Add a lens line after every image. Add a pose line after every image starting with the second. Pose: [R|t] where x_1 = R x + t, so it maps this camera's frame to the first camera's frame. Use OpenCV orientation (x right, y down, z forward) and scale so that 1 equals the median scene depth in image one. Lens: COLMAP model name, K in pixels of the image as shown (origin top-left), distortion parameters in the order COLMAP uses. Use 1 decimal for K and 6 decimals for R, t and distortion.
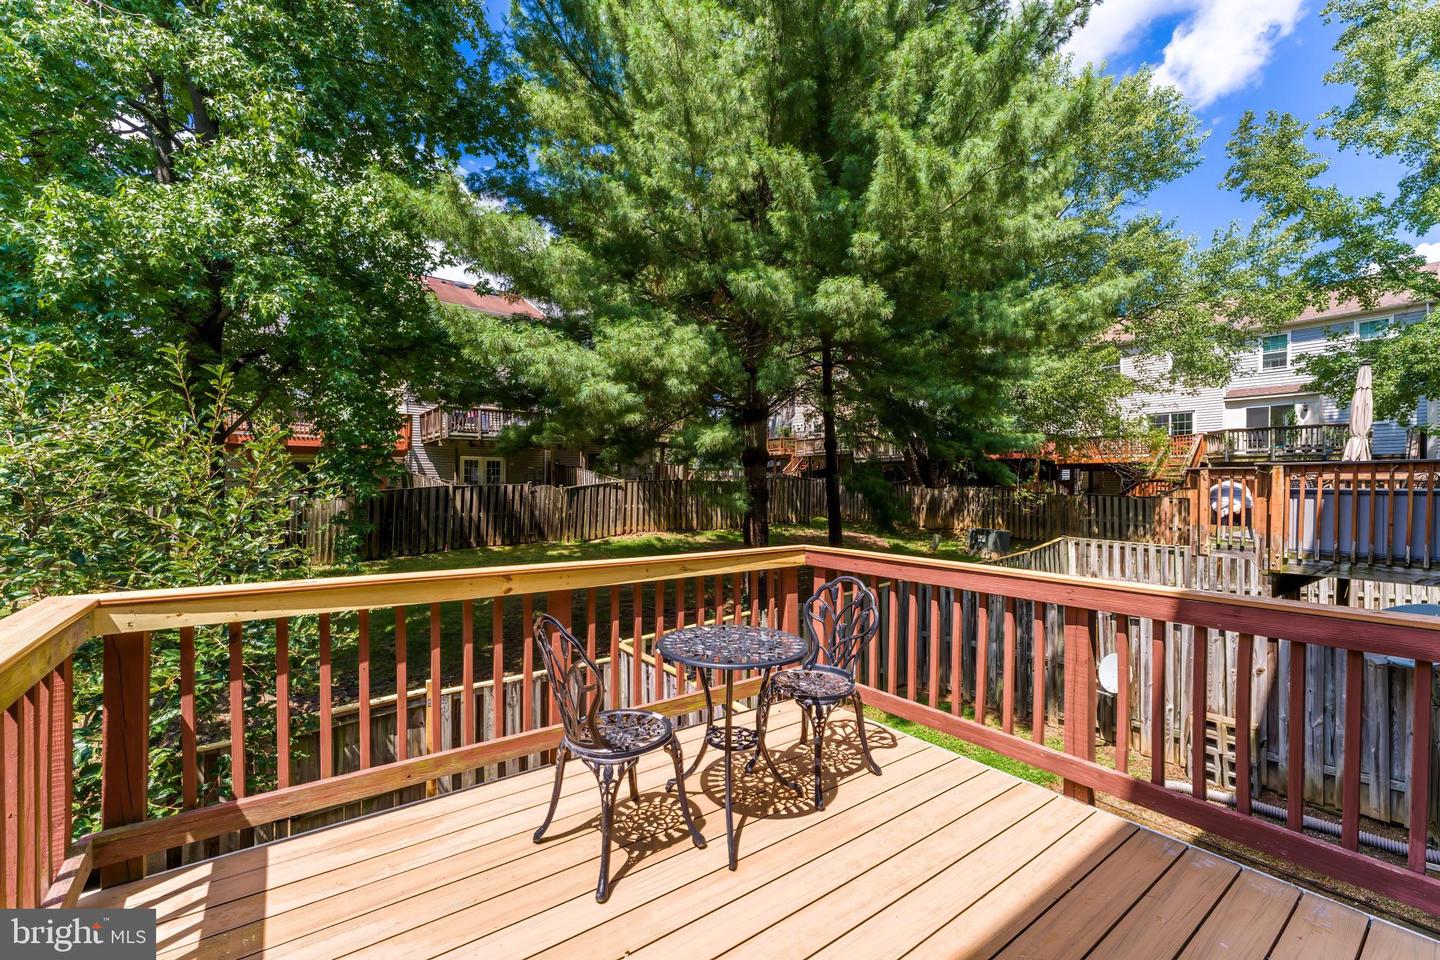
lens RADIAL K [[583.6, 0, 733.2], [0, 583.6, 490.0], [0, 0, 1]] dist [0.002002, -0.000092]
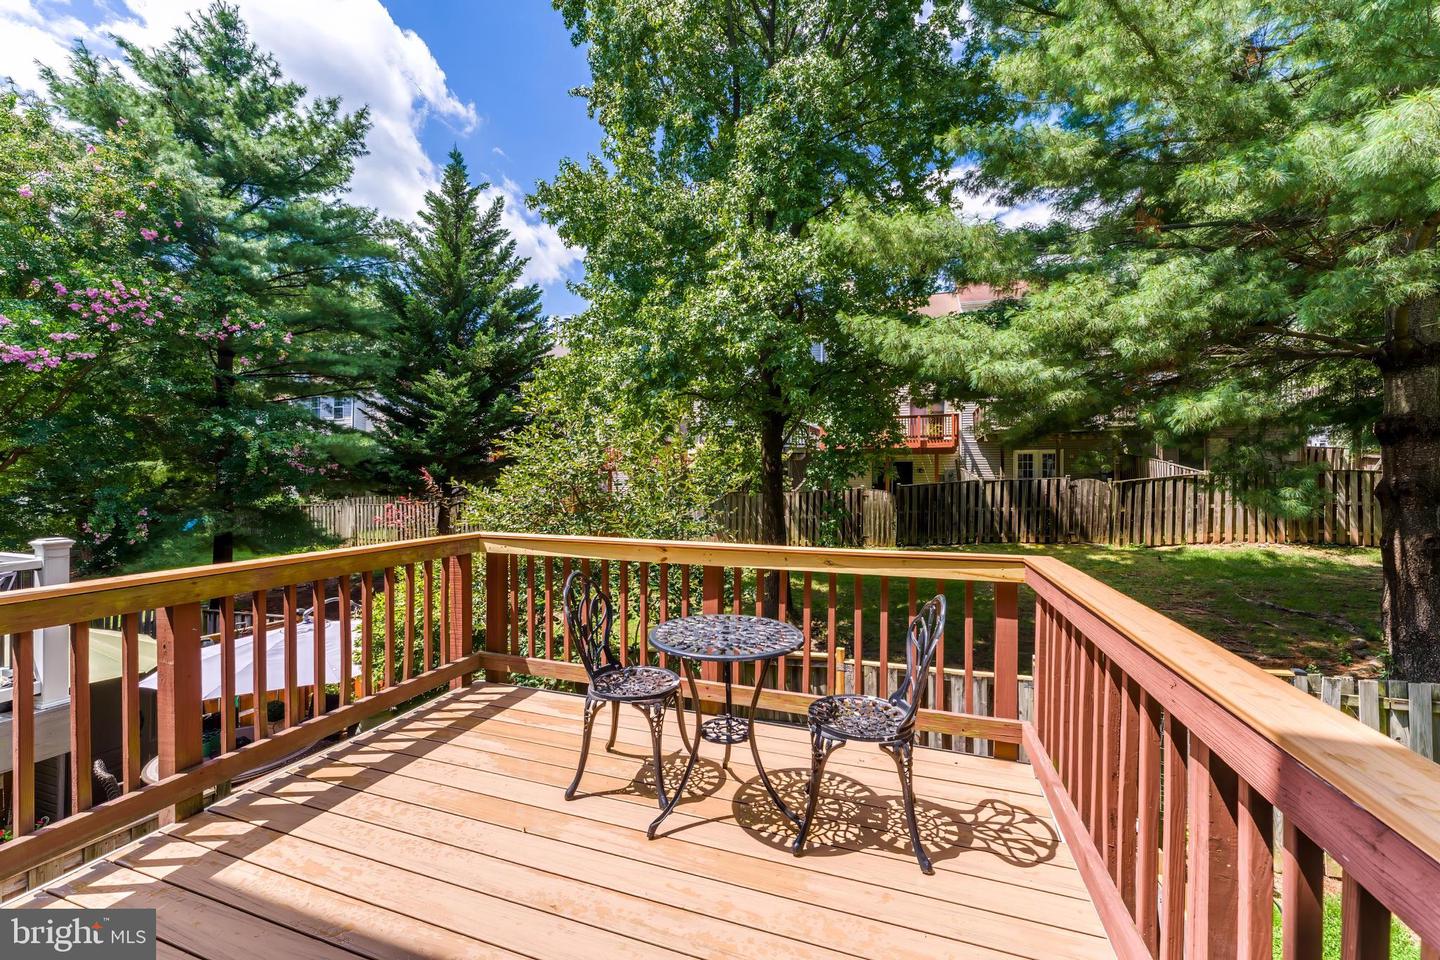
lens RADIAL K [[583.6, 0, 728.2], [0, 583.6, 482.3], [0, 0, 1]] dist [0.002002, -0.000092]
pose [[0.563490, -0.001006, -0.826122, 0.110113], [-0.003188, 0.999989, -0.003393, 0.001468], [0.826117, 0.004546, 0.563481, 0.060809]]
